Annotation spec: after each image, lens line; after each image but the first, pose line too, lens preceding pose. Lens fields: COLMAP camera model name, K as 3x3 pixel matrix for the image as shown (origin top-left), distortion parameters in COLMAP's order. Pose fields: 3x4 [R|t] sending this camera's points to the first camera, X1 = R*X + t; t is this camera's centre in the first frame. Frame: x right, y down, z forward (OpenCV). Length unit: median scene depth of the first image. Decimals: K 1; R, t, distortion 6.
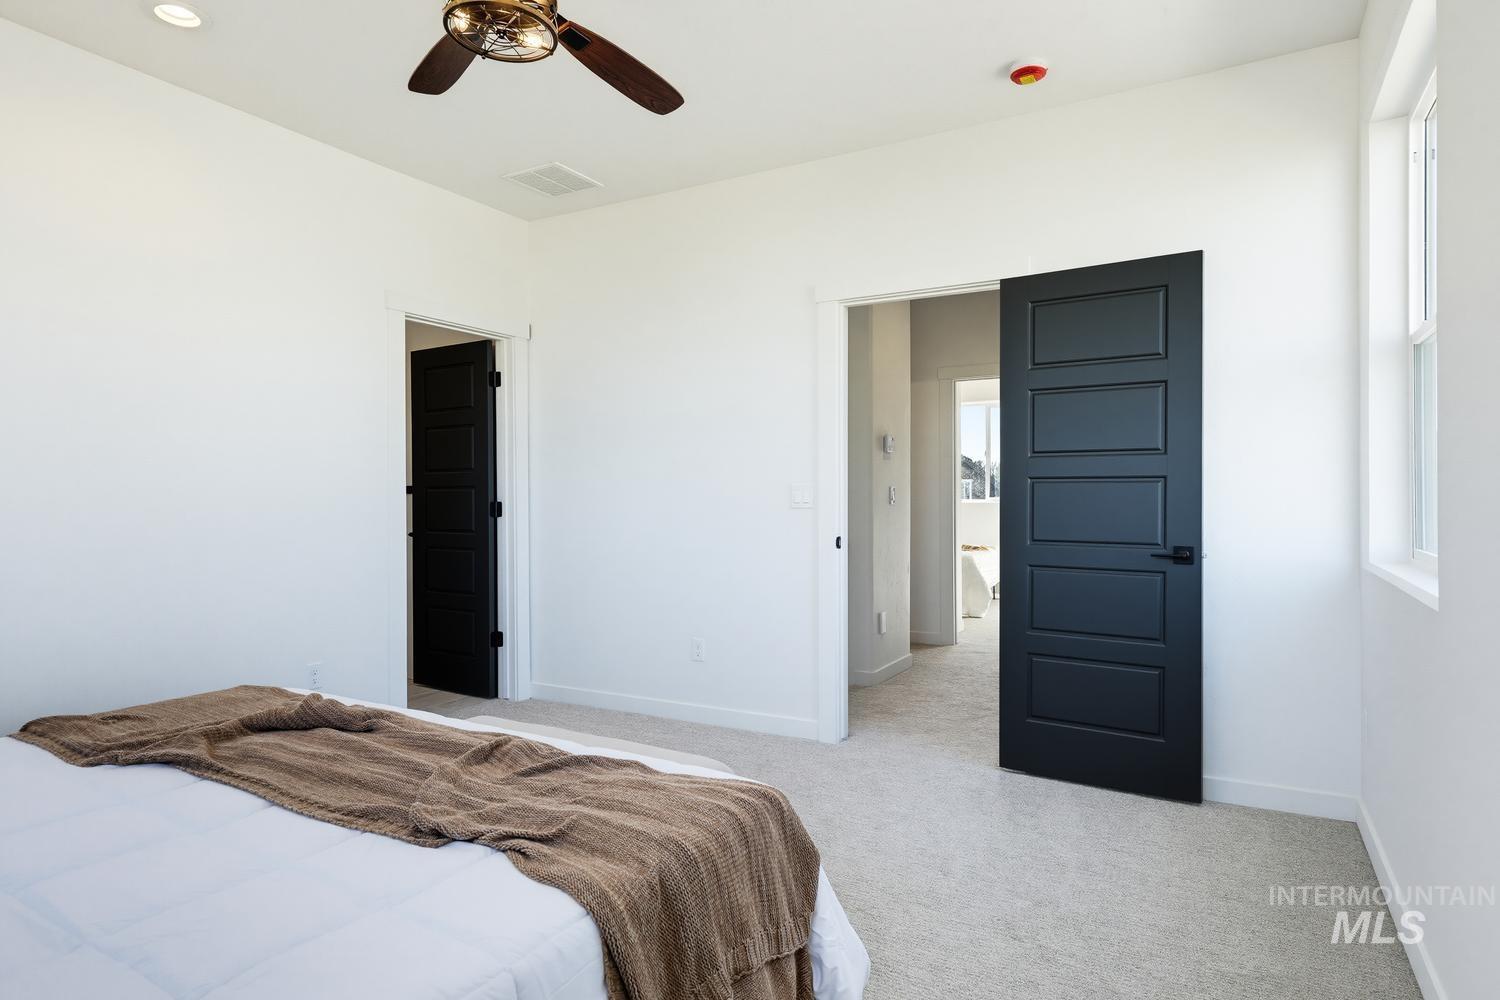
lens RADIAL K [[817.9, 0, 746.9], [0, 817.9, 511.5], [0, 0, 1]] dist [0.005296, 0.000723]
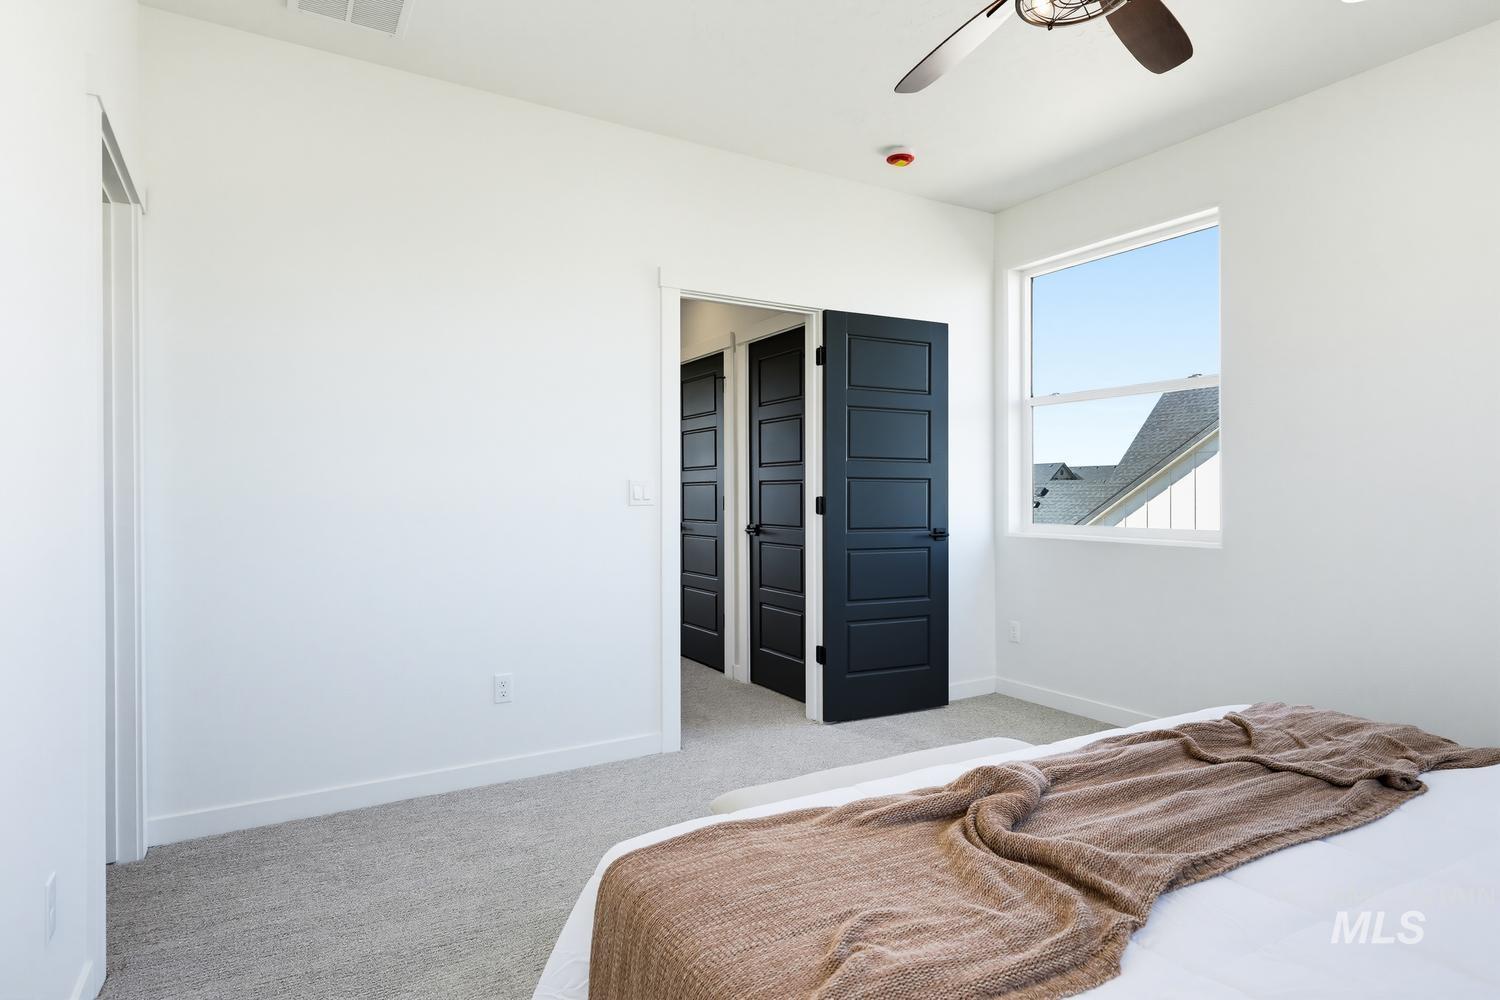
lens RADIAL K [[817.9, 0, 740.6], [0, 817.9, 496.6], [0, 0, 1]] dist [0.005296, 0.000723]
pose [[0.495584, 0.002068, 0.868558, -0.865654], [0.011601, 0.999892, -0.009000, -0.003811], [-0.868483, 0.014536, 0.495506, 0.579641]]
